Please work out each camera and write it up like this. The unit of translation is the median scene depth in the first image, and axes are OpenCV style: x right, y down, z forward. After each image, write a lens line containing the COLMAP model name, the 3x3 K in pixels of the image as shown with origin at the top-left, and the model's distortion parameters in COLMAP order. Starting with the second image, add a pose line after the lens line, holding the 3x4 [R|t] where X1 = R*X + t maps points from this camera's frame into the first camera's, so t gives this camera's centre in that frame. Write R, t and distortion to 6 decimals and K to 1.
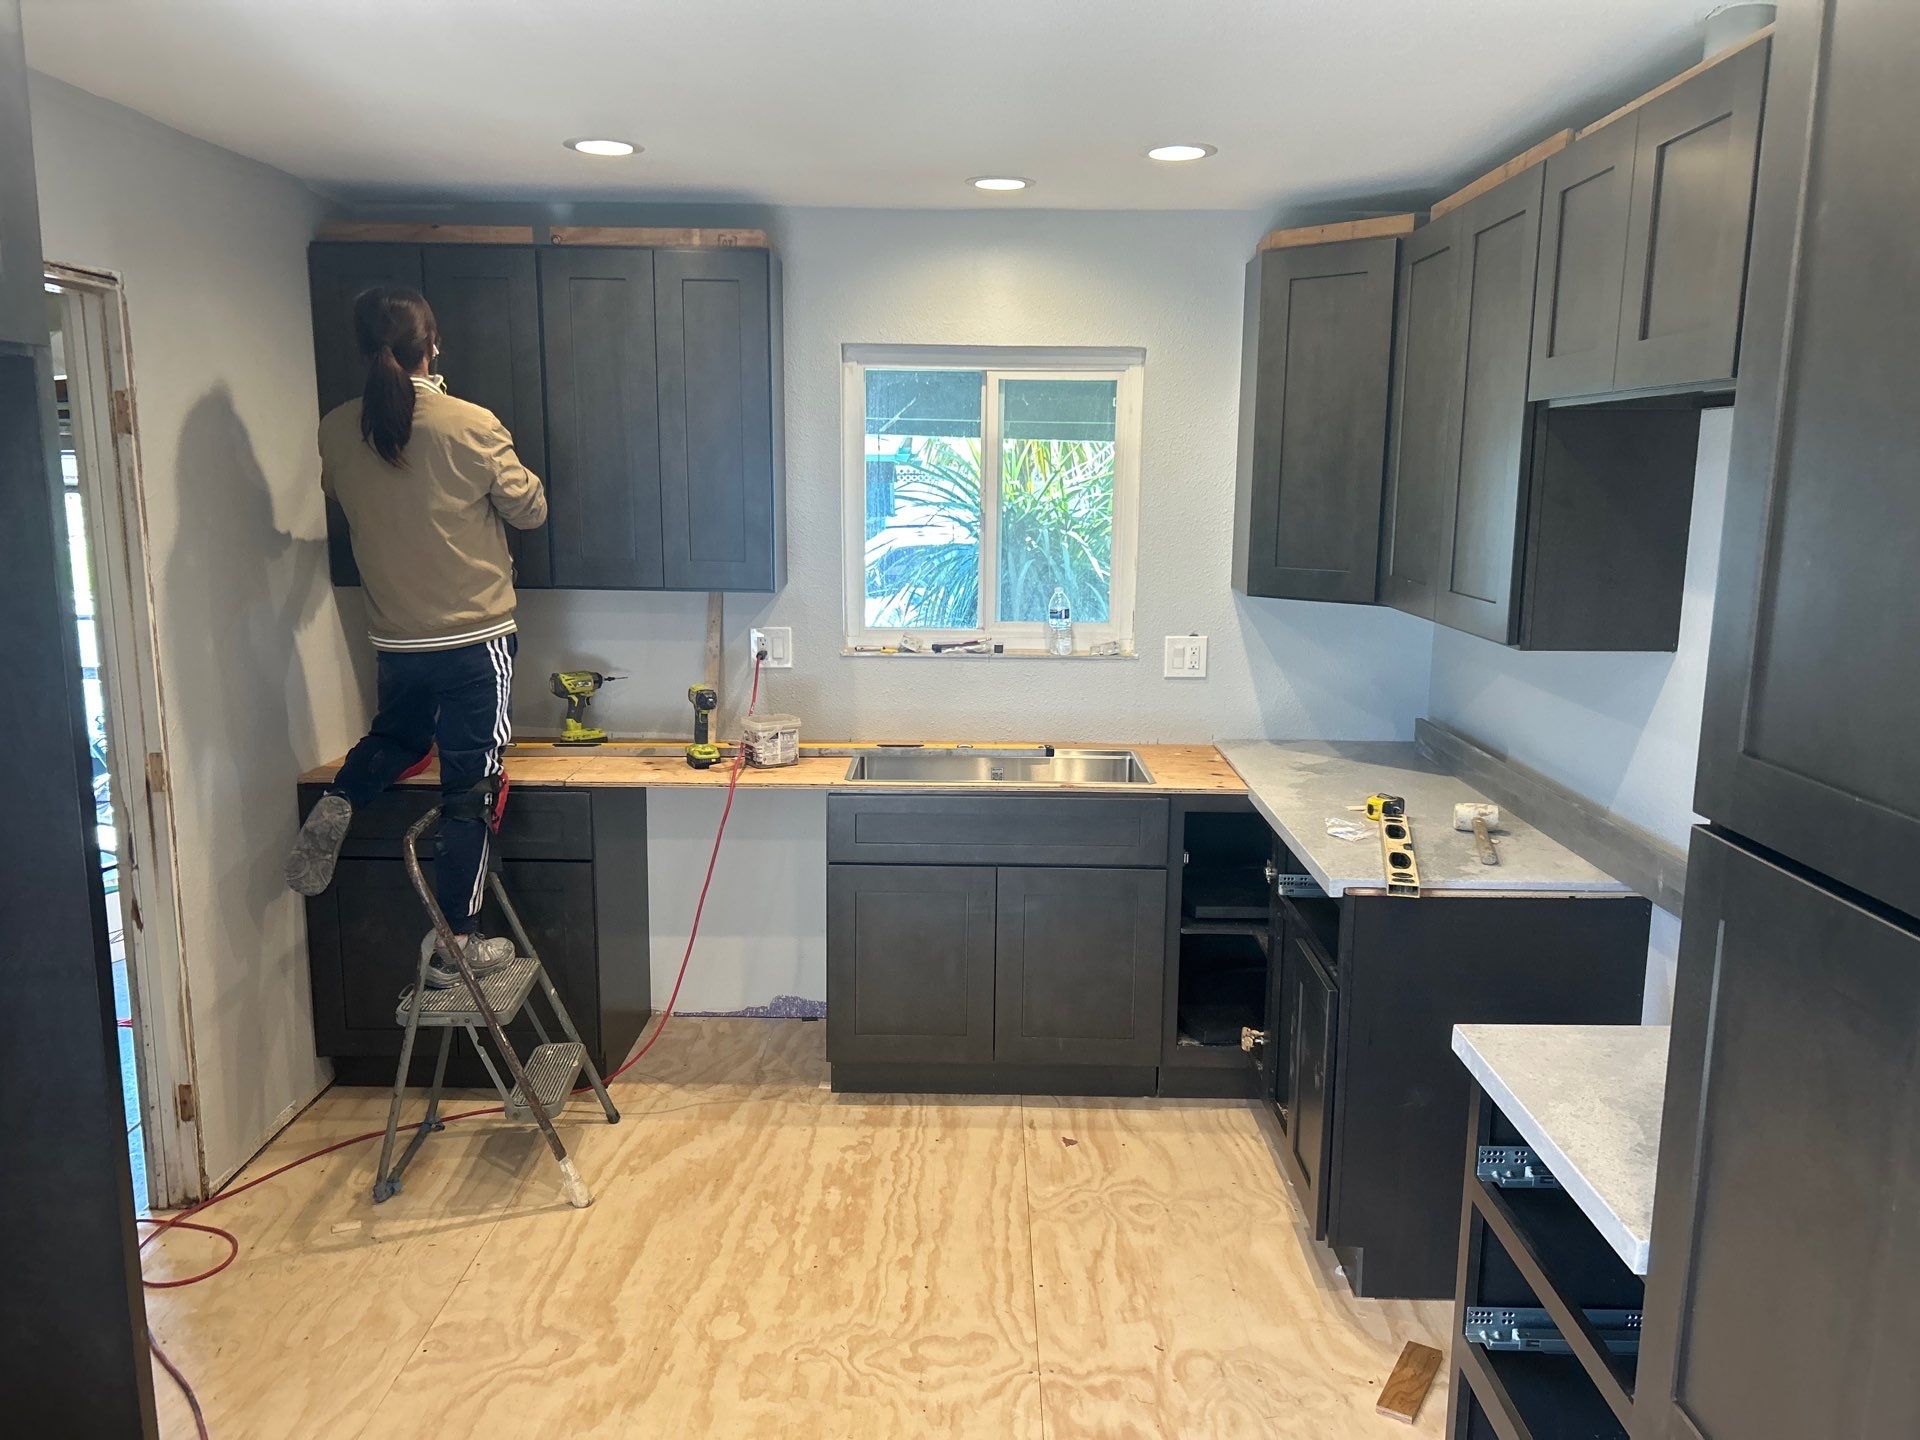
lens RADIAL K [[1447.0, 0, 962.2], [0, 1447.0, 733.7], [0, 0, 1]] dist [0.040001, -0.032572]
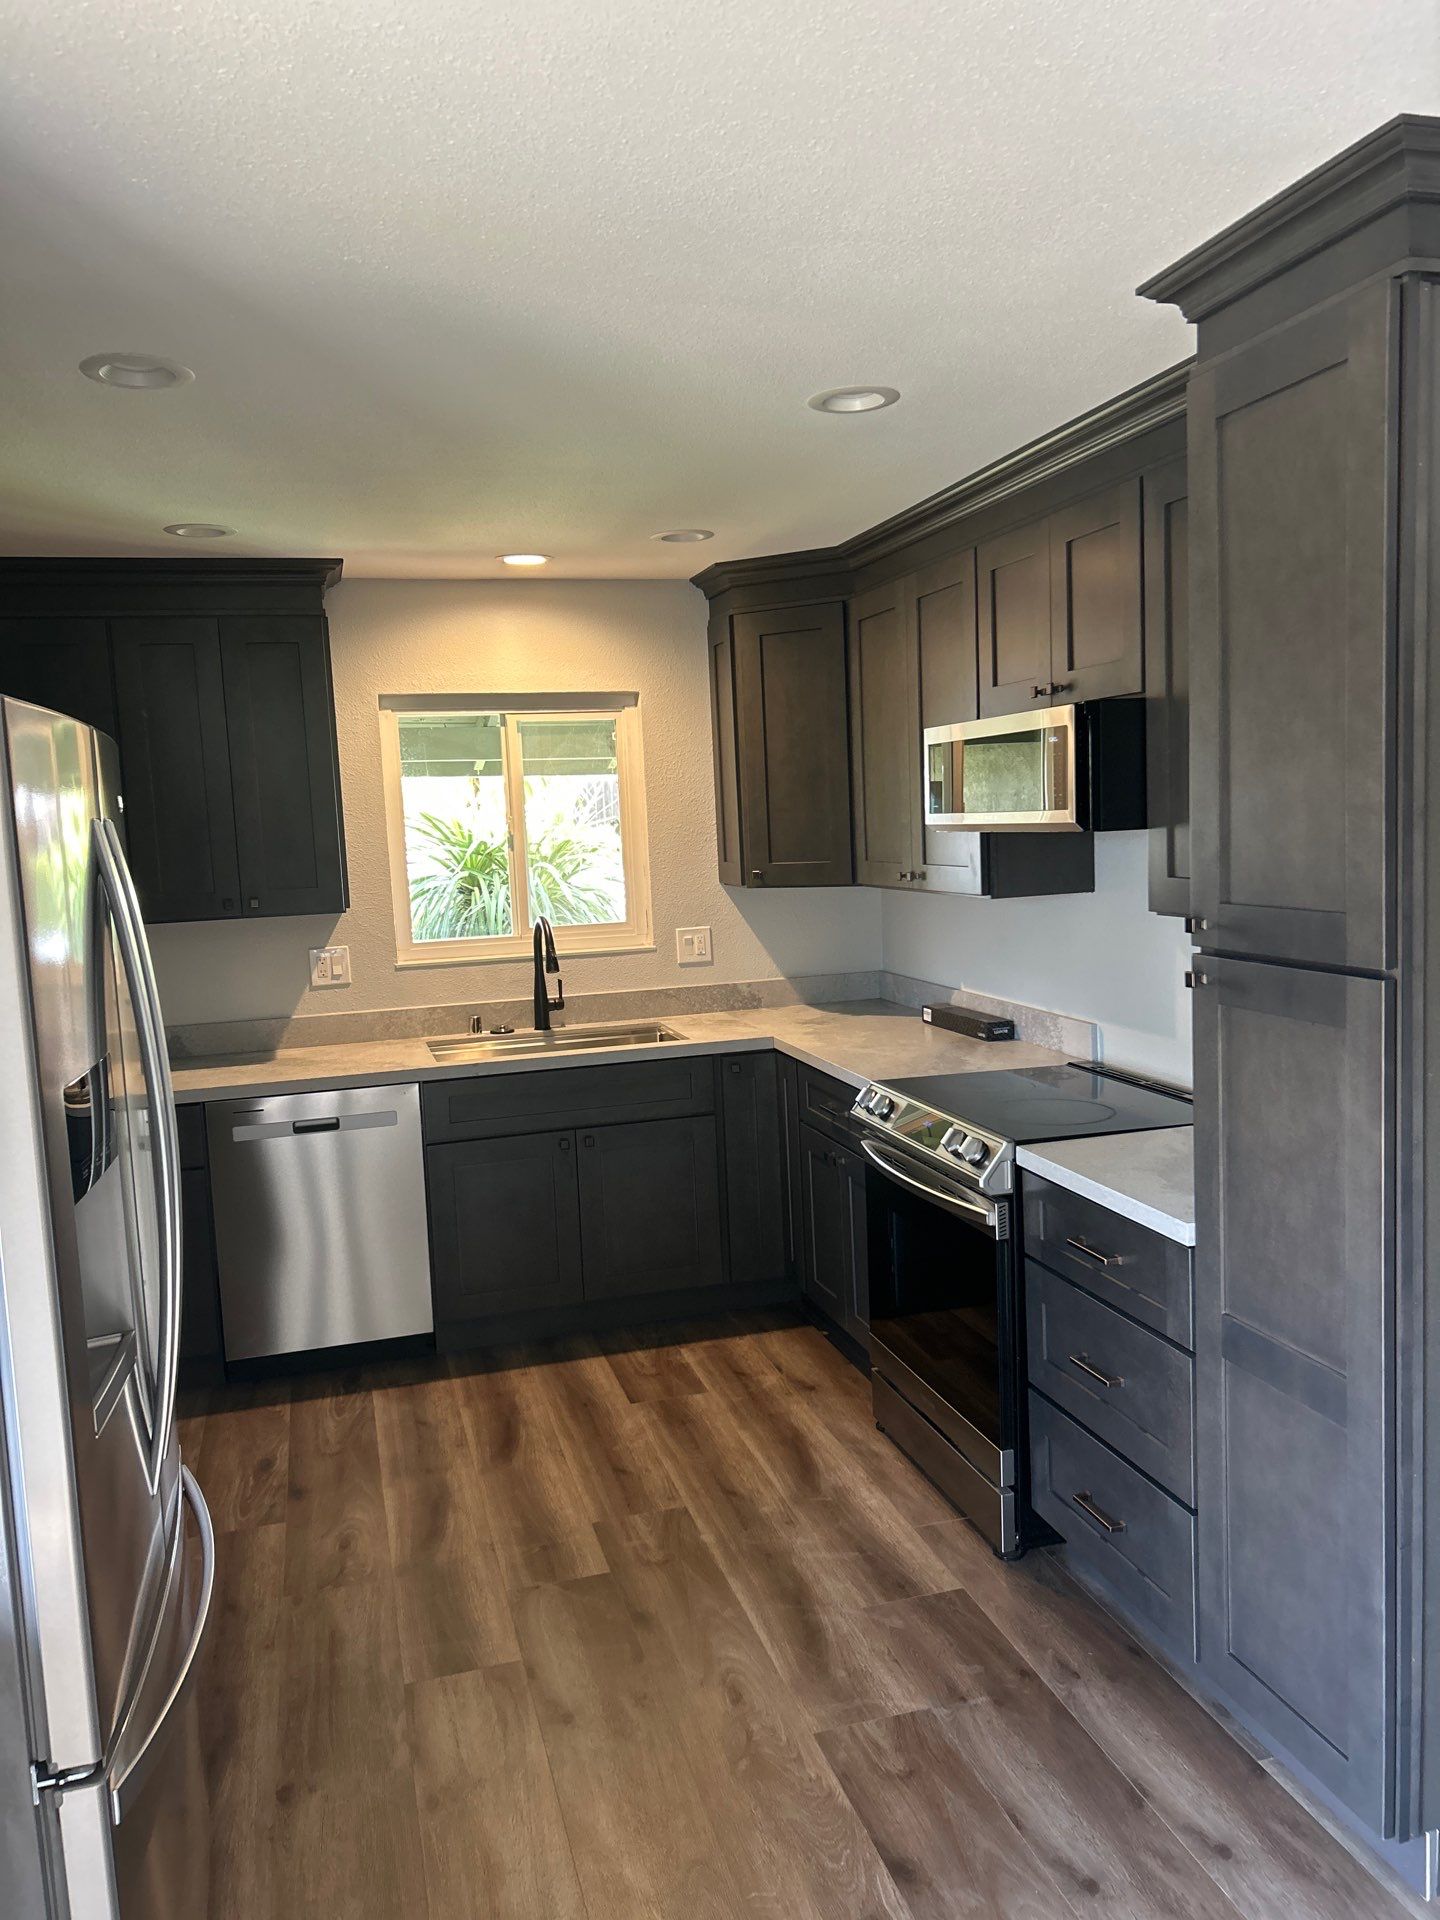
lens RADIAL K [[1448.1, 0, 723.3], [0, 1448.1, 975.9], [0, 0, 1]] dist [0.041919, -0.042775]
pose [[0.957157, -0.084576, 0.276944, -0.177611], [0.104410, 0.992862, -0.057644, 0.048947], [-0.270092, 0.084090, 0.959156, -0.164851]]
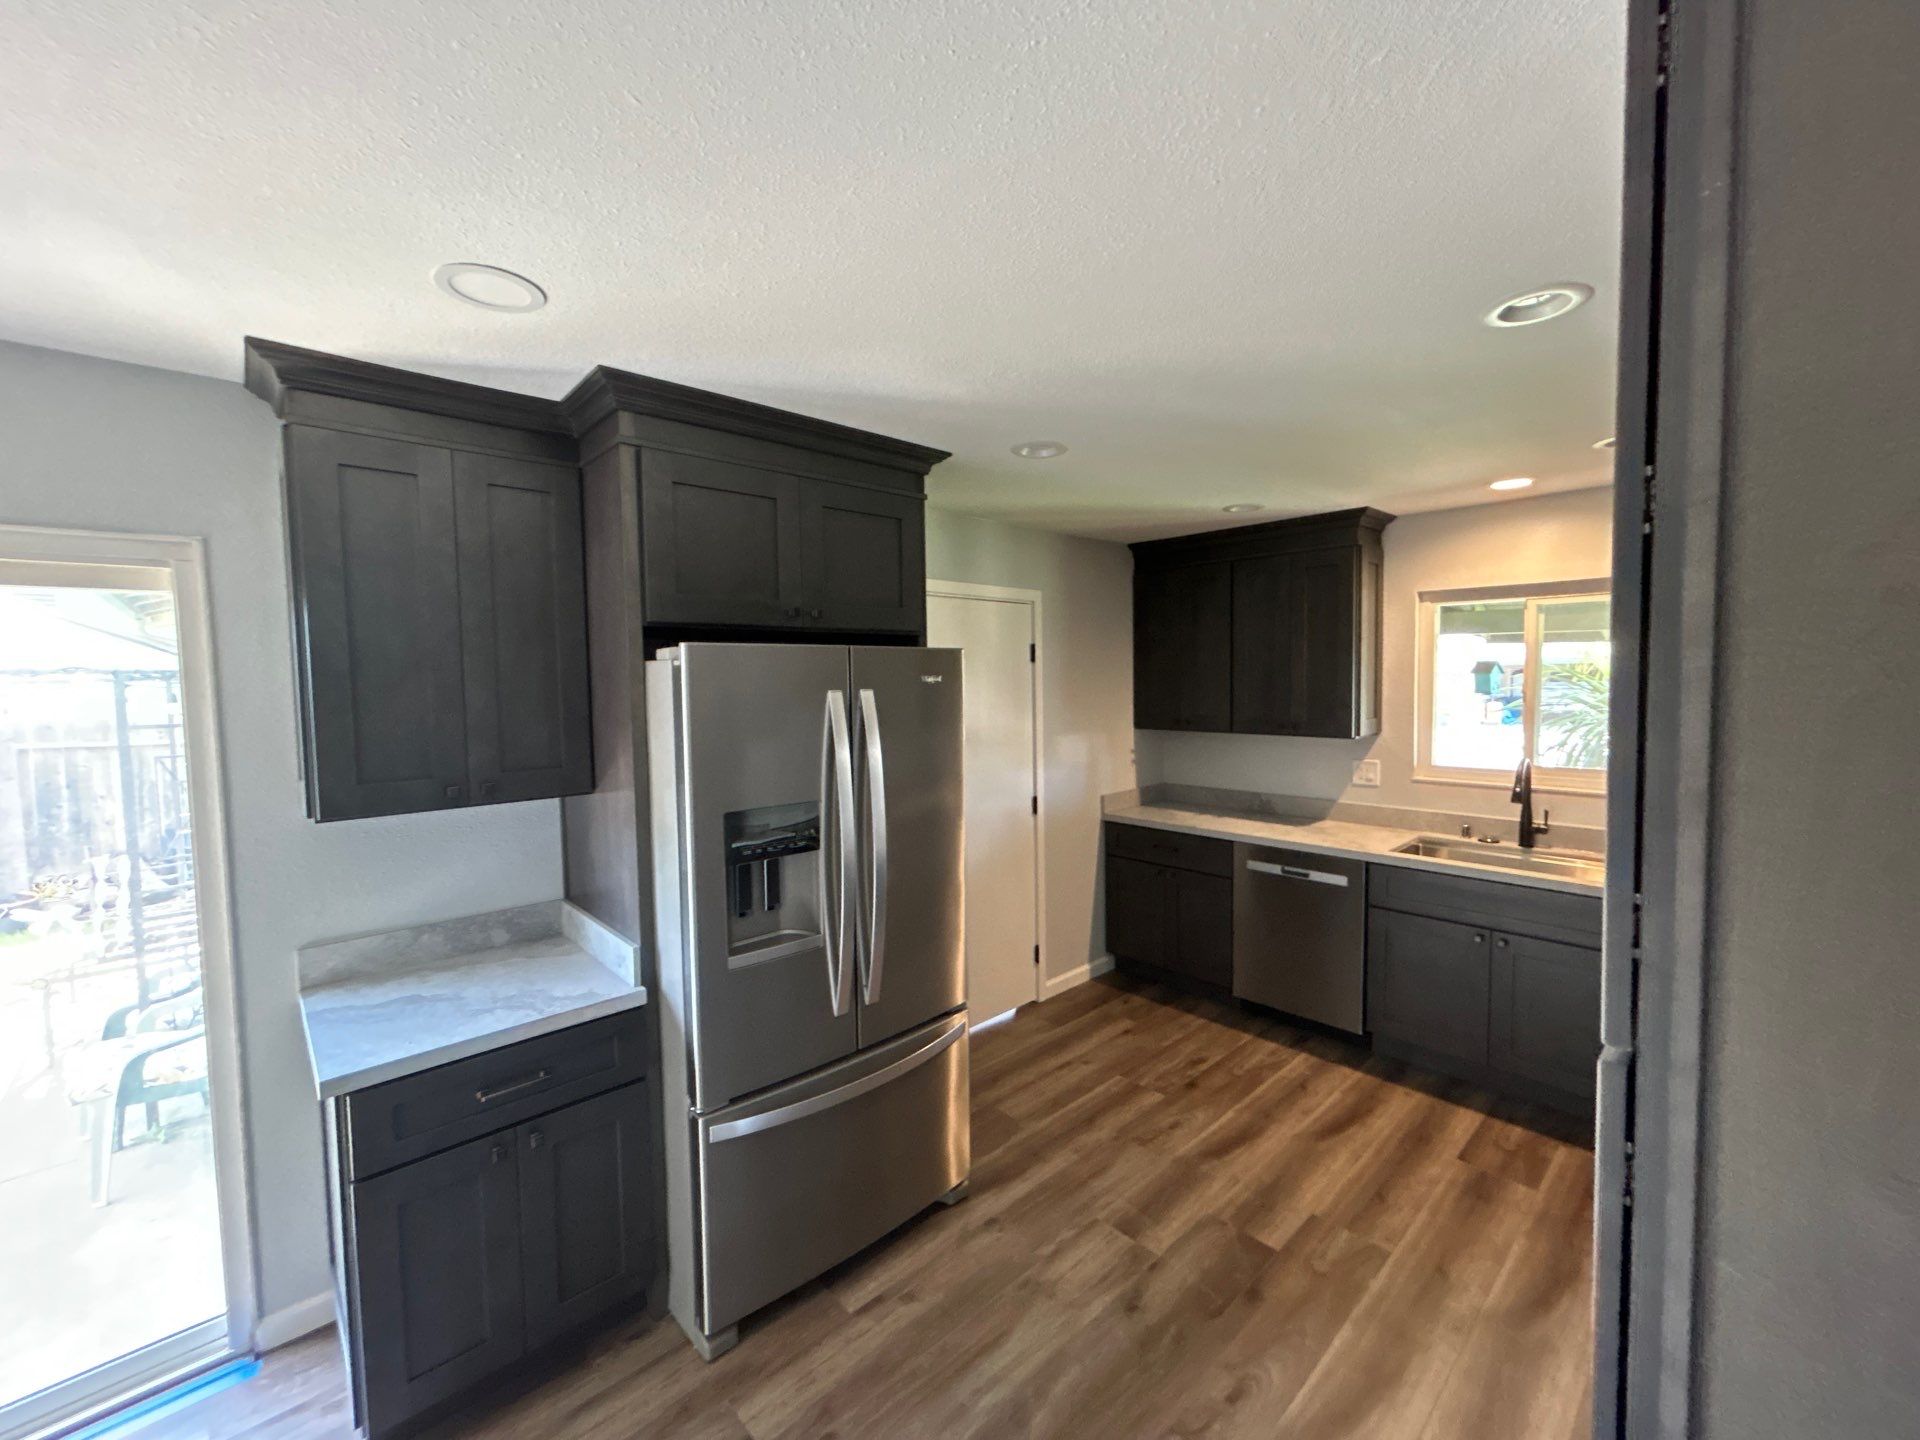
lens RADIAL K [[774.3, 0, 952.2], [0, 774.3, 719.5], [0, 0, 1]] dist [-0.001130, 0.001579]
pose [[0.690968, 0.021577, -0.722563, 0.213981], [-0.109800, 0.991089, -0.075404, -0.001147], [0.714498, 0.131439, 0.687180, 0.039959]]
